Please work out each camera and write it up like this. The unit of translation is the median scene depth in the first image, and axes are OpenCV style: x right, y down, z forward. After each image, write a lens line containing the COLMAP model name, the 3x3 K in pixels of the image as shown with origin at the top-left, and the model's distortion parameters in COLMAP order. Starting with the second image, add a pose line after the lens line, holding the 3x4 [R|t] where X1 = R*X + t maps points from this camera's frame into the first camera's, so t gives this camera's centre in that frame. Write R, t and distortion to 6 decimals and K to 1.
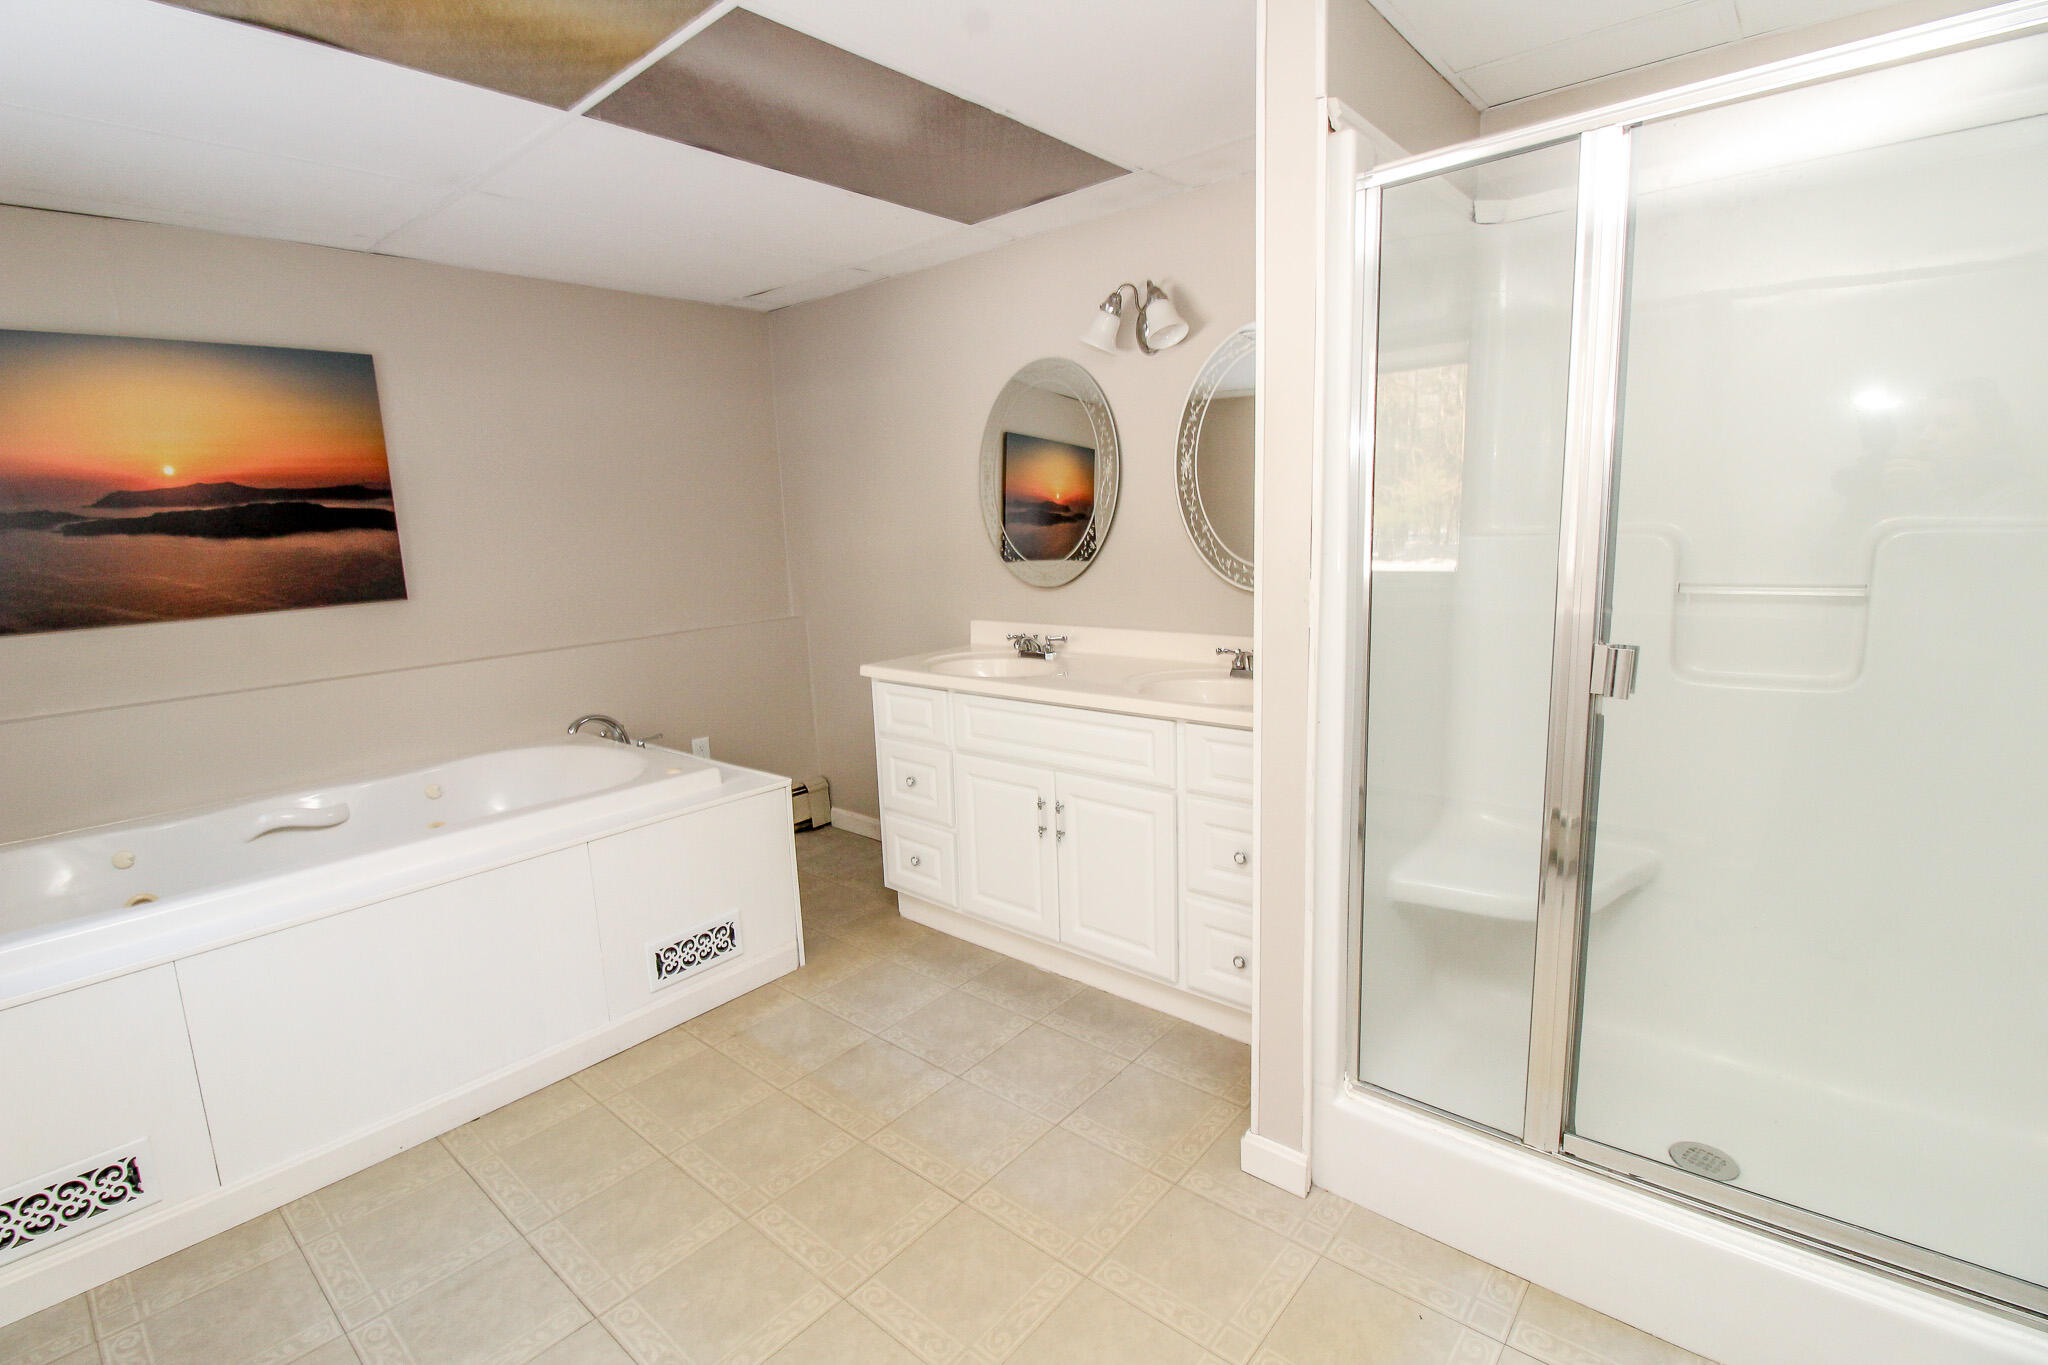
lens RADIAL K [[947.0, 0, 996.8], [0, 947.0, 678.0], [0, 0, 1]] dist [0.000665, -0.014307]
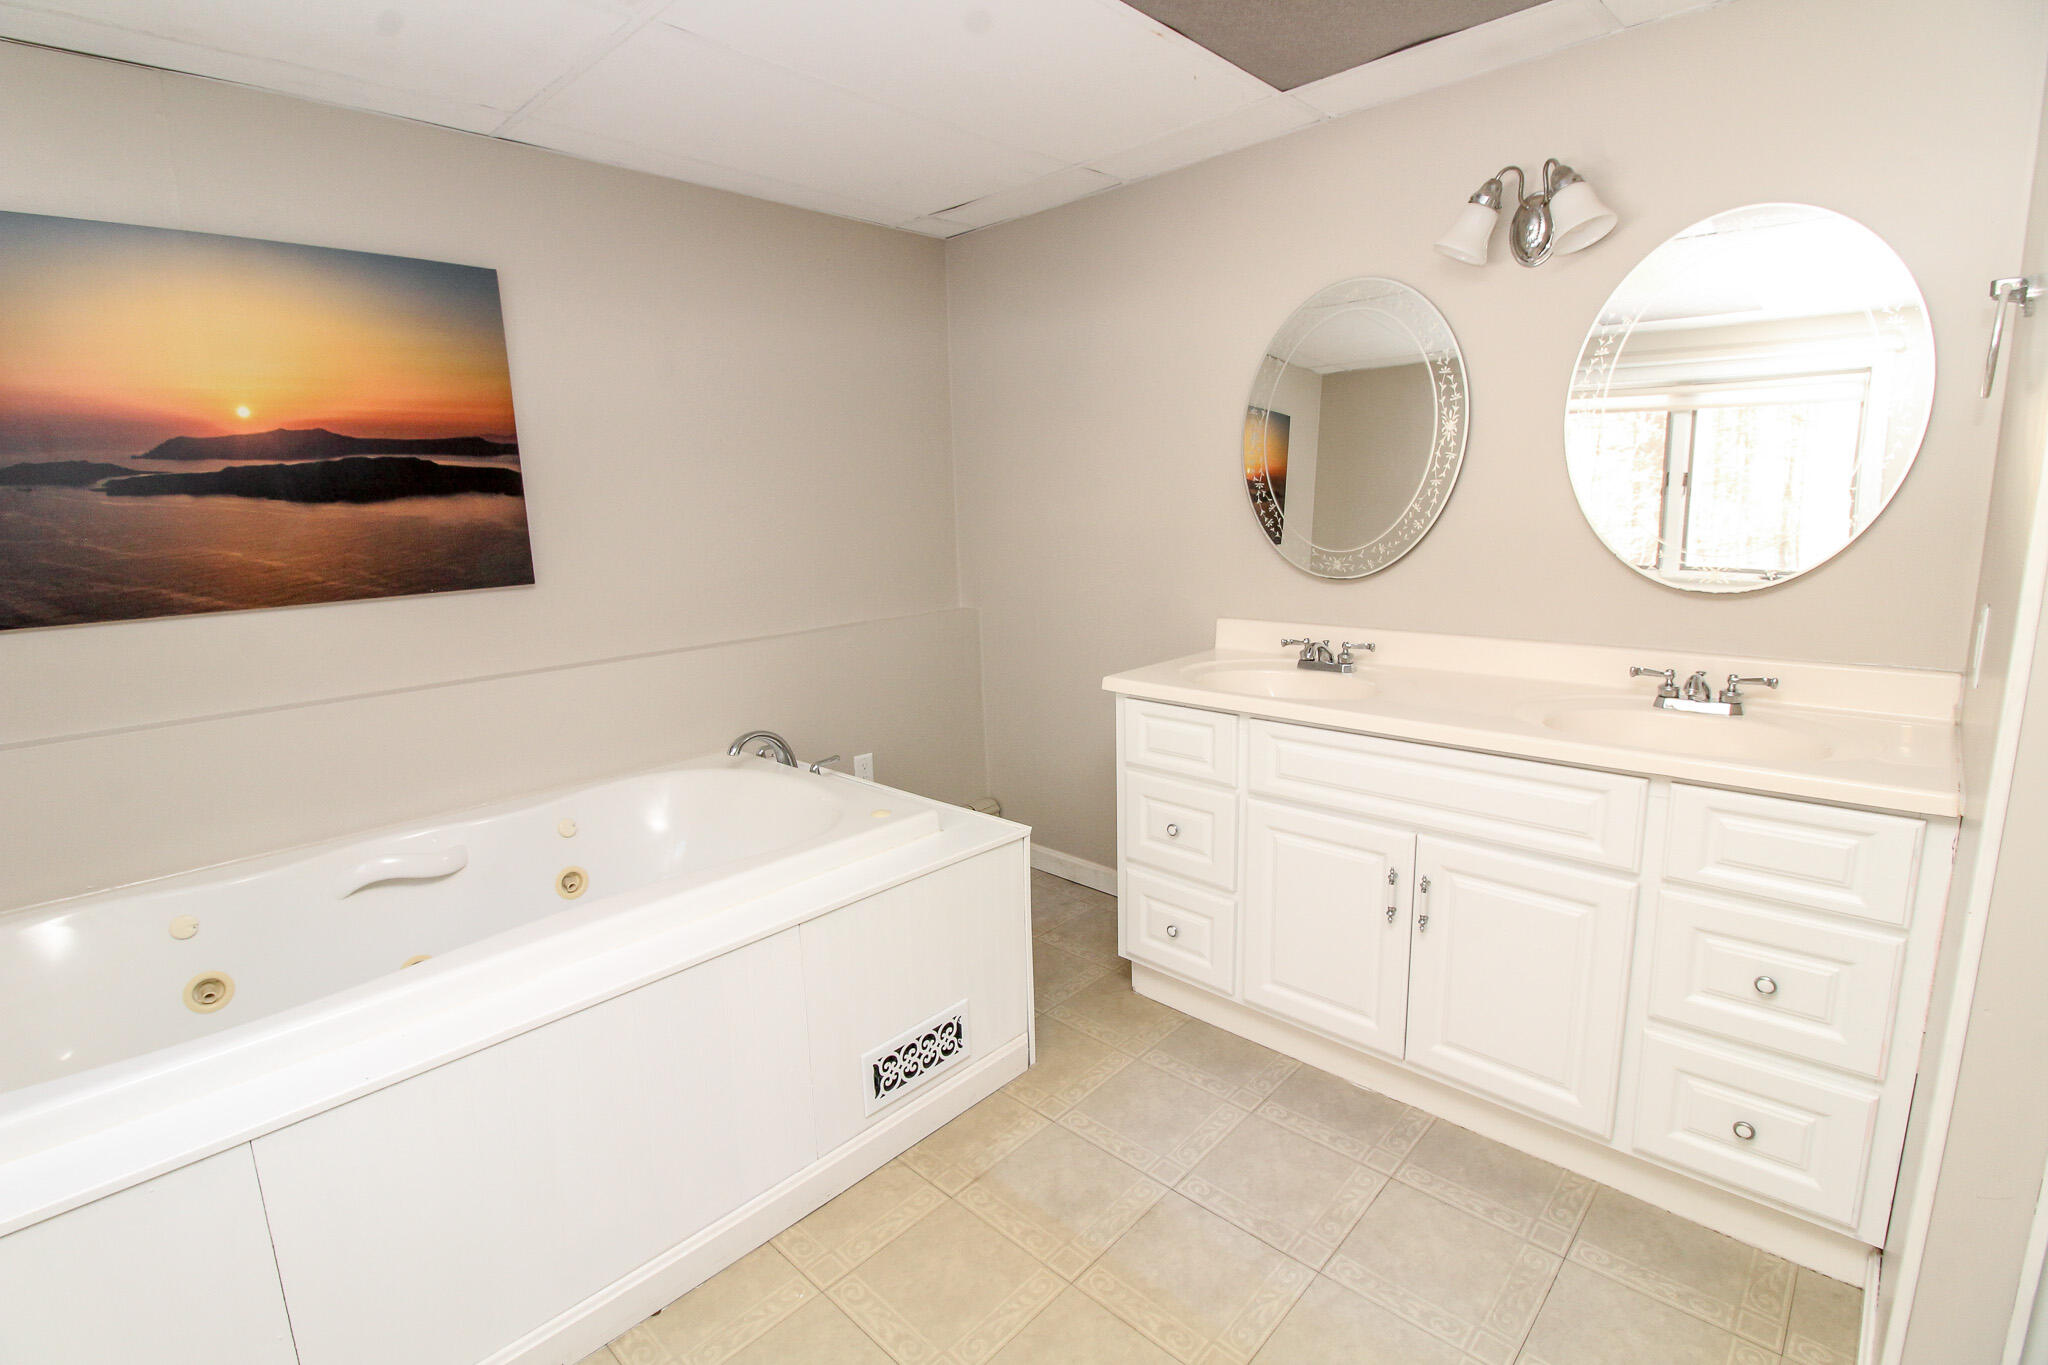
lens RADIAL K [[947.0, 0, 996.8], [0, 947.0, 678.0], [0, 0, 1]] dist [0.000665, -0.014307]
pose [[0.998794, 0.017855, -0.045734, -0.219686], [-0.017061, 0.999698, 0.017711, -0.027561], [0.046036, -0.016909, 0.998797, 0.247105]]
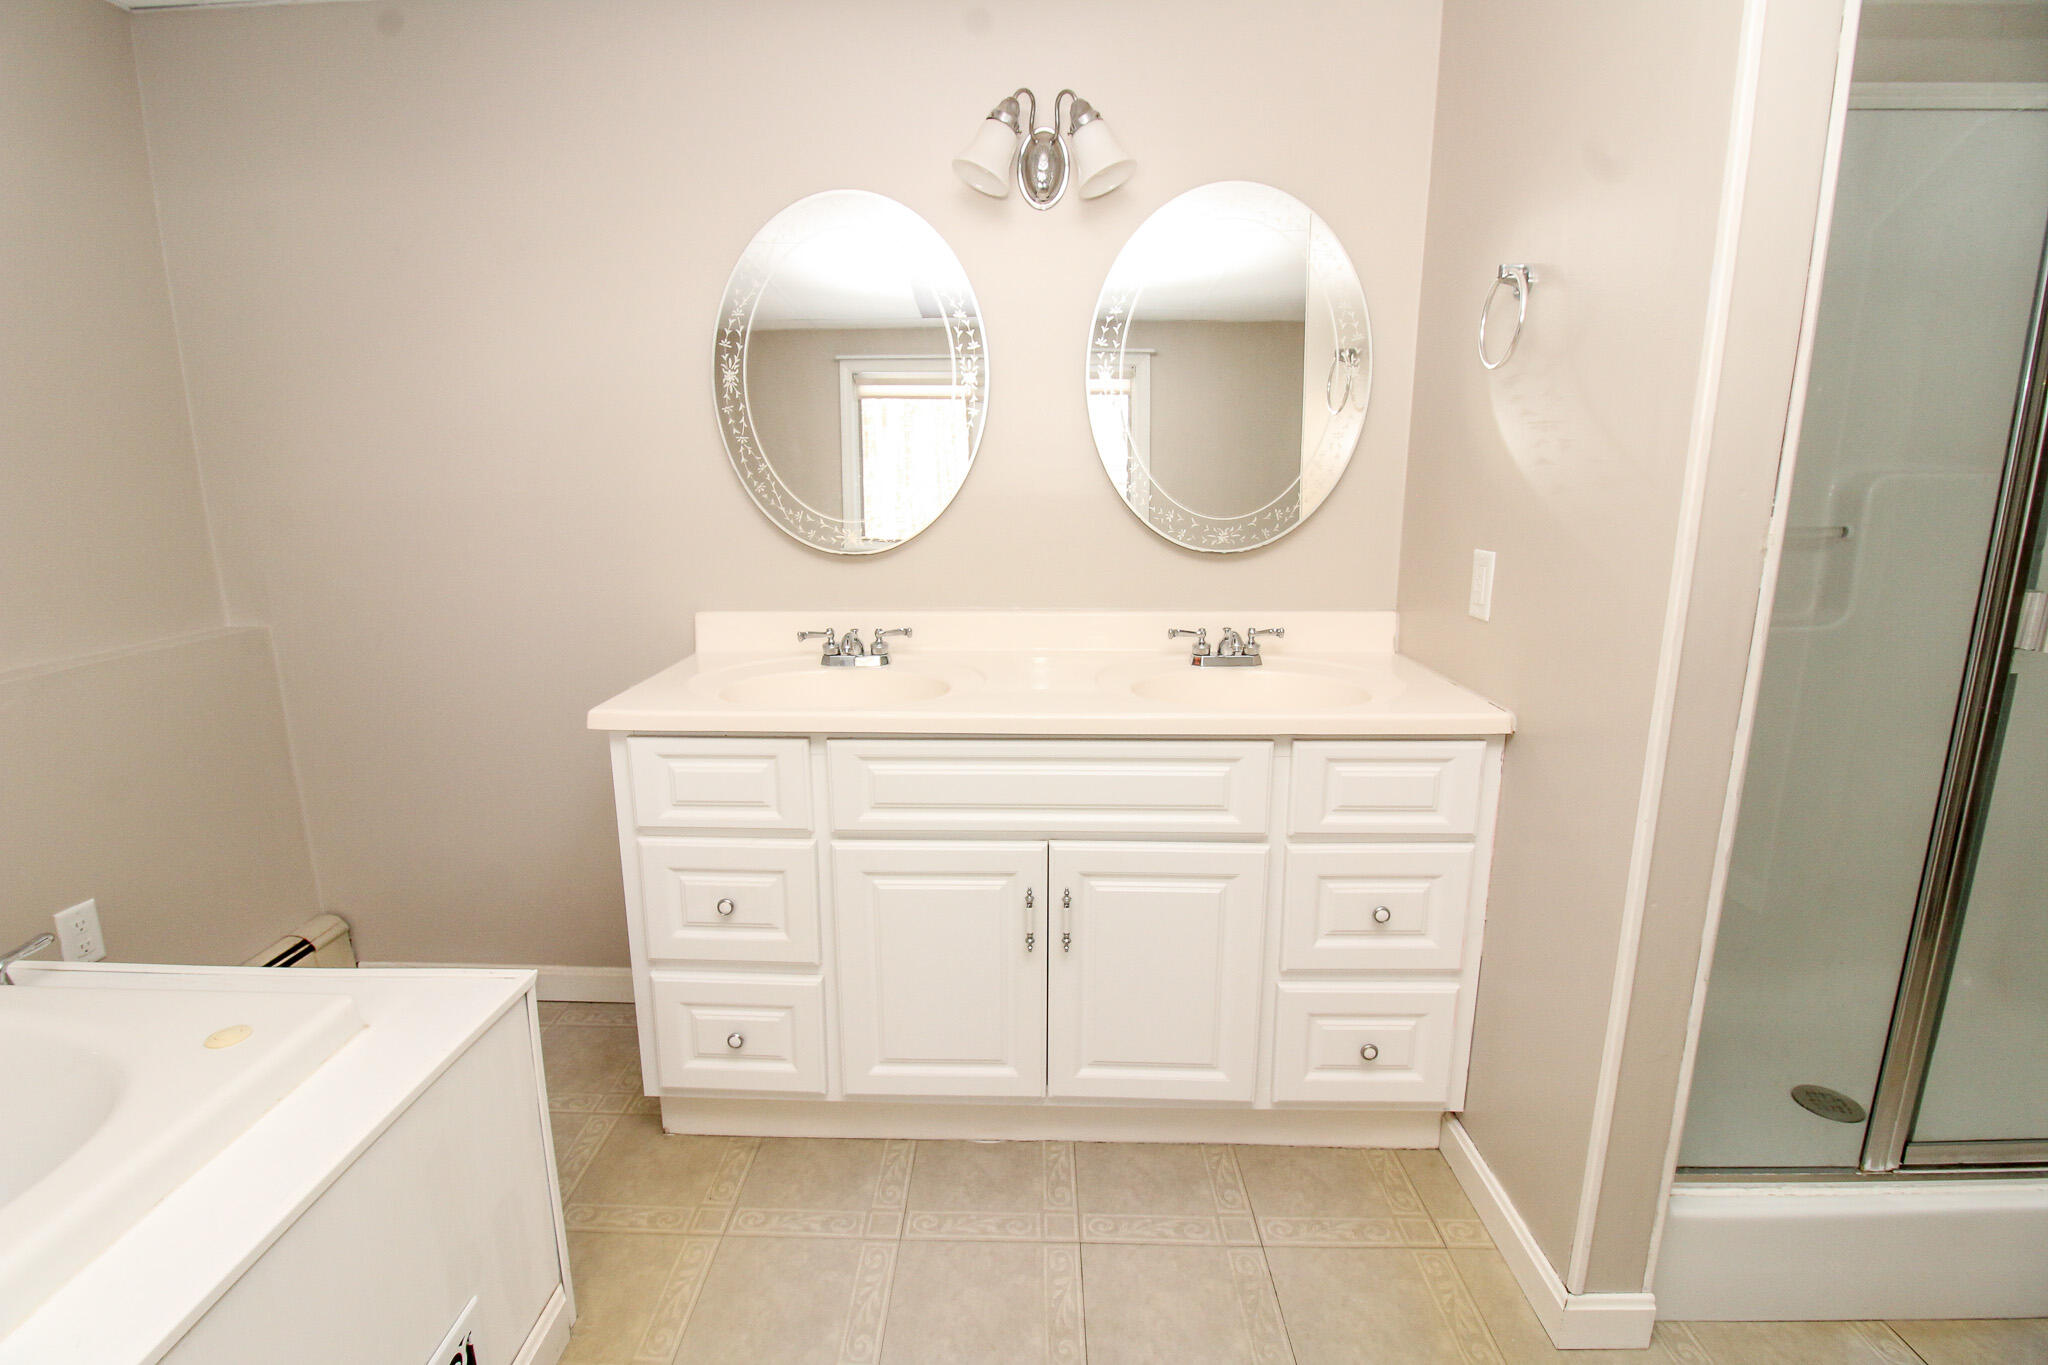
lens RADIAL K [[947.0, 0, 996.8], [0, 947.0, 678.0], [0, 0, 1]] dist [0.000665, -0.014307]
pose [[0.769814, -0.099454, 0.630472, -0.335035], [0.084356, 0.994974, 0.053953, -0.045063], [-0.632669, 0.011650, 0.774335, 0.507273]]
